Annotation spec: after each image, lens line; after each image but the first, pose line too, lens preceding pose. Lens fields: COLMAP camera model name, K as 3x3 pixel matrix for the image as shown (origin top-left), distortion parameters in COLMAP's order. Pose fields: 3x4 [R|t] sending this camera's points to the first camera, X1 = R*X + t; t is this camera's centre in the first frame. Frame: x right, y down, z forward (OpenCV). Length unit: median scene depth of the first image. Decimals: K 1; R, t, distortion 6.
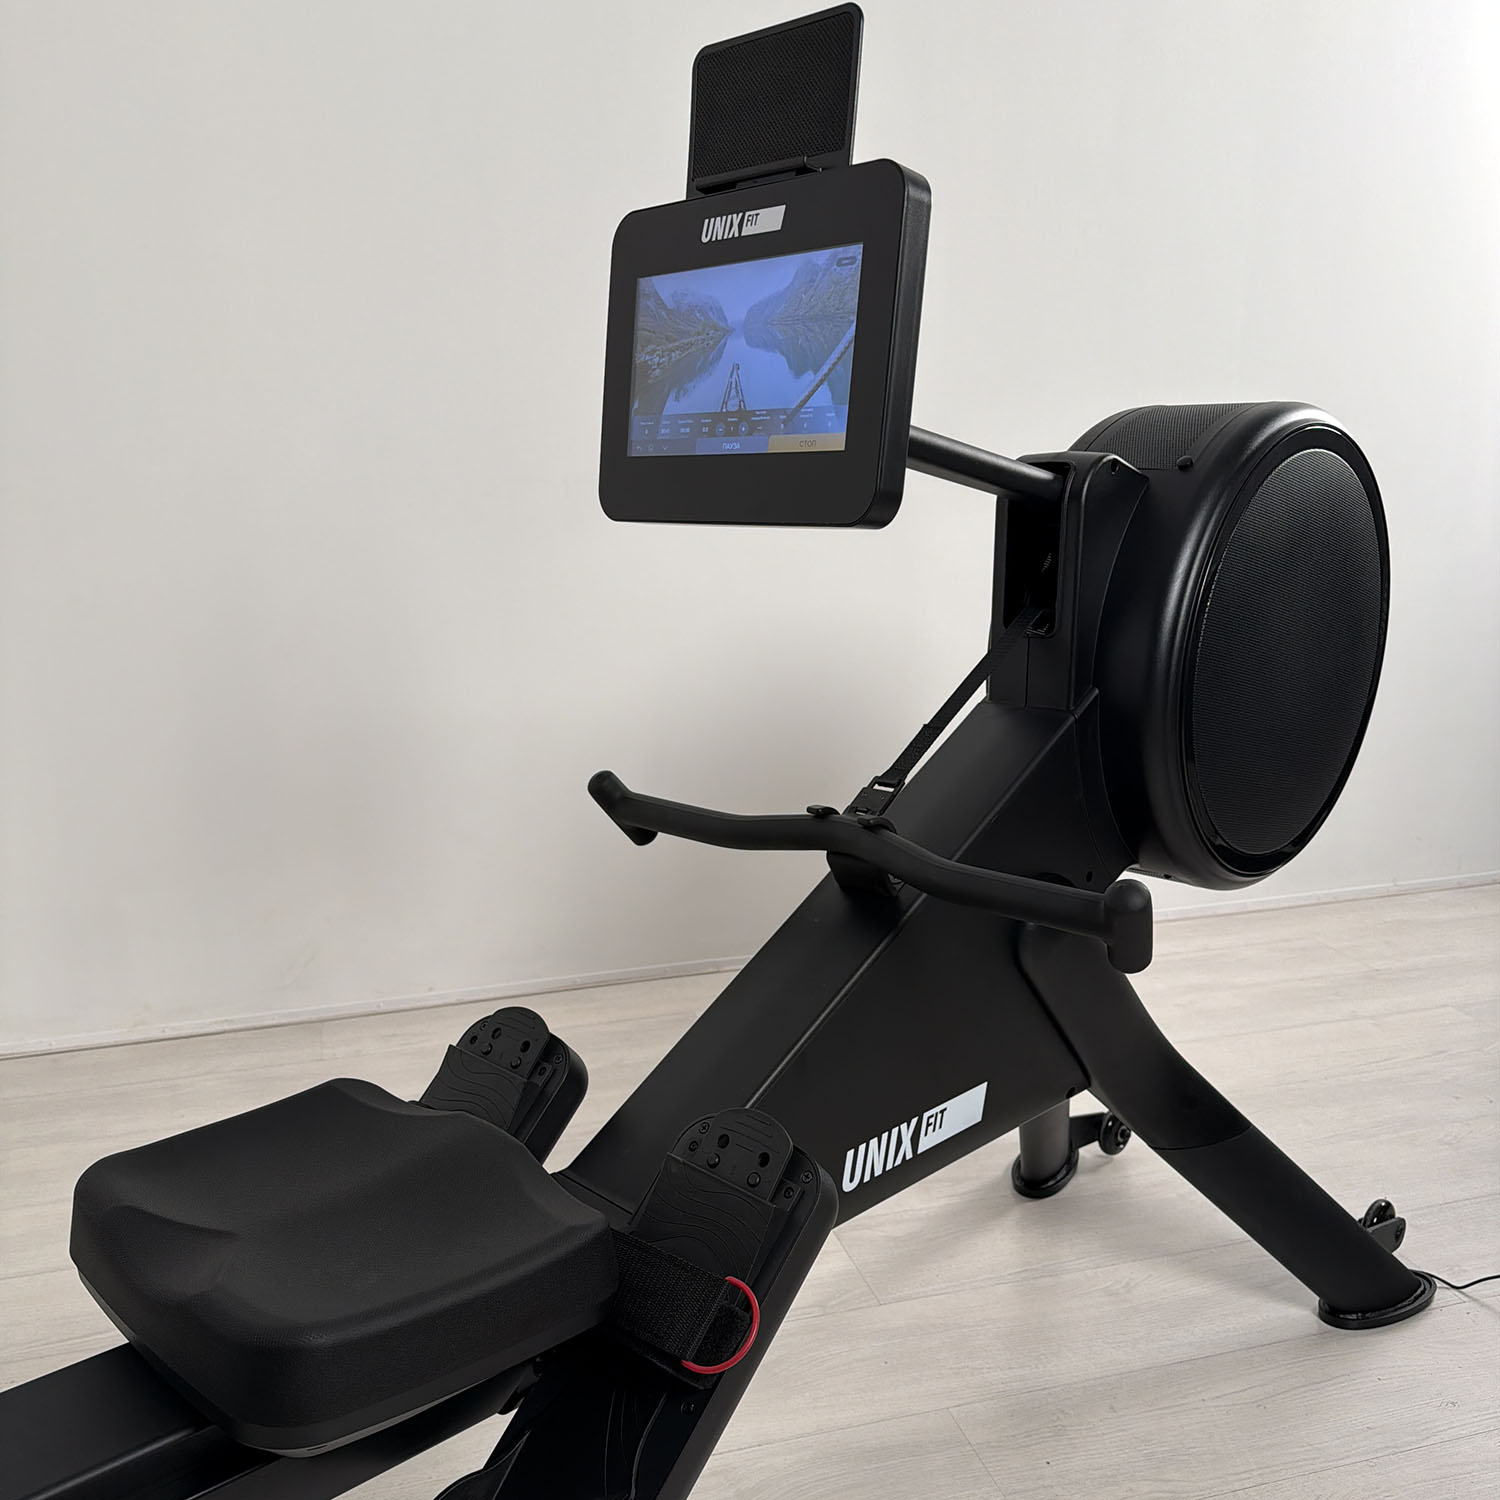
lens RADIAL K [[1464.1, 0, 754.3], [0, 1464.1, 877.2], [0, 0, 1]] dist [0.038937, 0.000000]
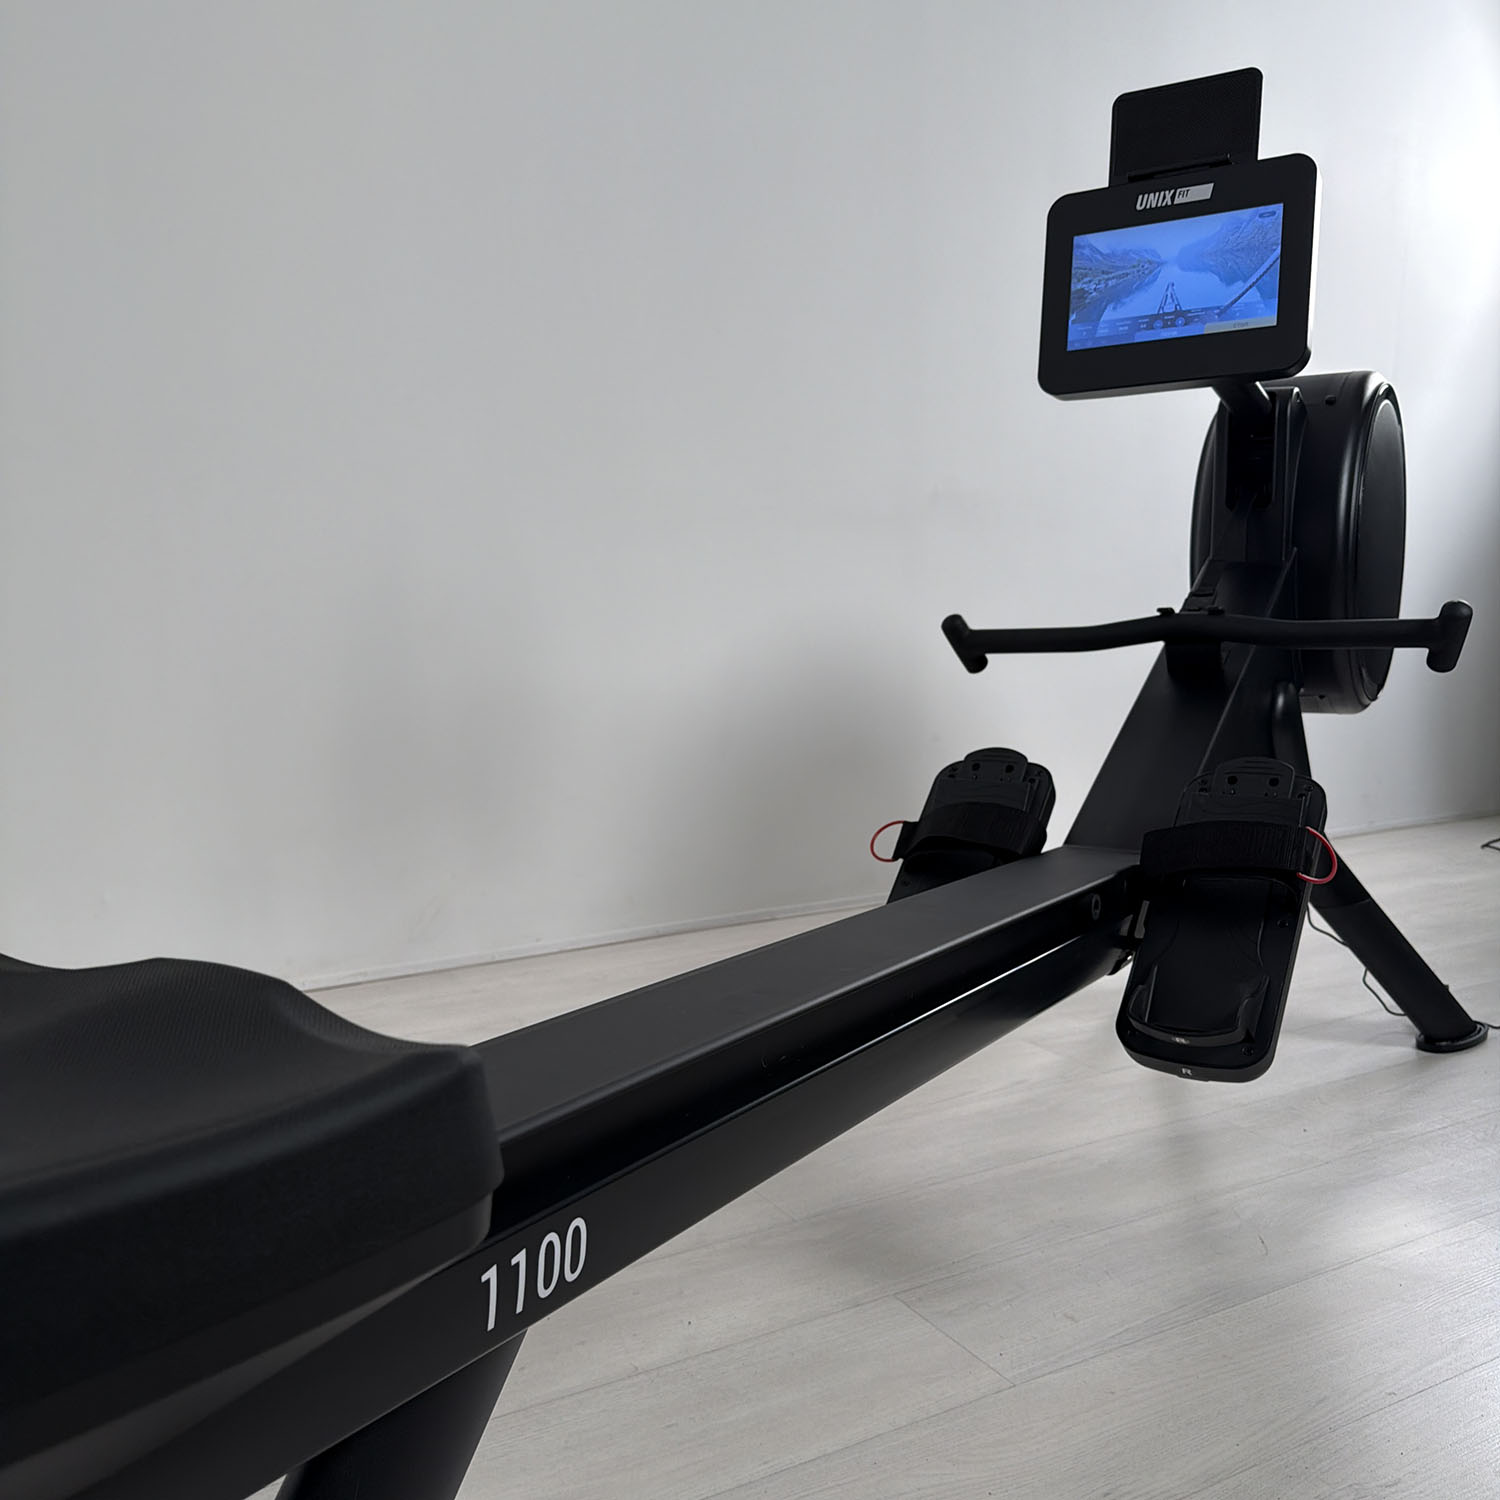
lens RADIAL K [[1464.1, 0, 811.9], [0, 1464.1, 757.9], [0, 0, 1]] dist [0.038937, 0.000000]
pose [[0.965908, -0.028077, 0.257359, -0.734313], [0.073312, 0.983074, -0.167900, 0.345256], [-0.248289, 0.181043, 0.951618, -0.260131]]
